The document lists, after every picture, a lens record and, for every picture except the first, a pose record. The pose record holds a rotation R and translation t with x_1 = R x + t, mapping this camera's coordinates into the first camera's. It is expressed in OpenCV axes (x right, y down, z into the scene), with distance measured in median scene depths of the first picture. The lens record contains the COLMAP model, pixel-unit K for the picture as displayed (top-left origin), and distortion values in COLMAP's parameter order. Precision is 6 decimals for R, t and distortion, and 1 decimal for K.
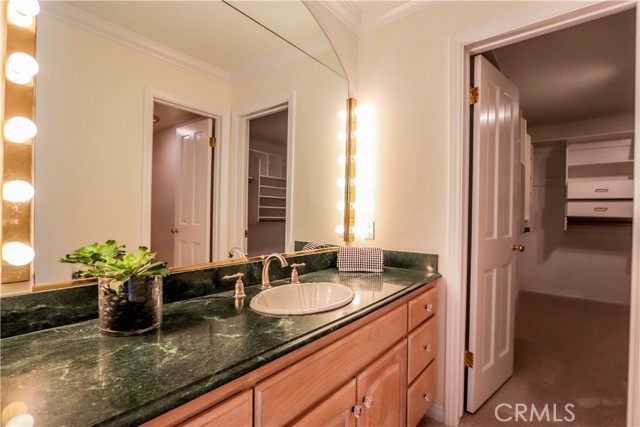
lens RADIAL K [[298.0, 0, 322.3], [0, 298.0, 214.1], [0, 0, 1]] dist [-0.020858, 0.003335]
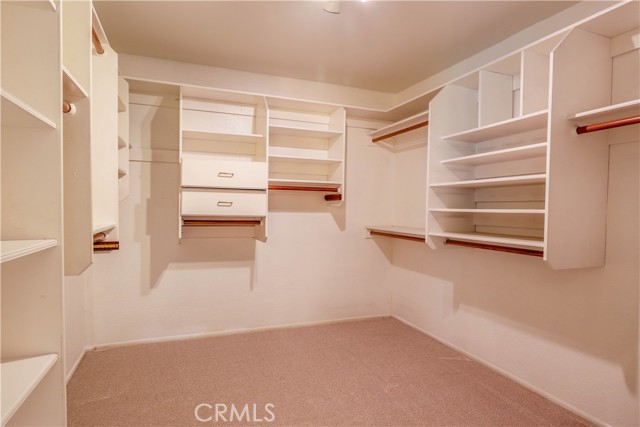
lens RADIAL K [[361.8, 0, 317.8], [0, 361.8, 219.6], [0, 0, 1]] dist [-0.020637, 0.002496]
pose [[0.504398, -0.040361, 0.862527, 0.328038], [-0.003795, 0.998794, 0.048956, -0.019005], [-0.863463, -0.027966, 0.503636, 0.379589]]
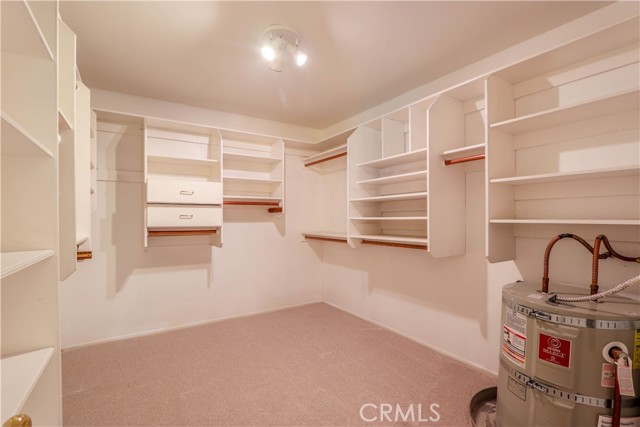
lens RADIAL K [[298.0, 0, 319.6], [0, 298.0, 217.6], [0, 0, 1]] dist [-0.020858, 0.003335]
pose [[0.316608, -0.020216, 0.948341, 0.283806], [0.011905, 0.999779, 0.017338, -0.021006], [-0.948482, 0.005800, 0.316779, 0.374391]]
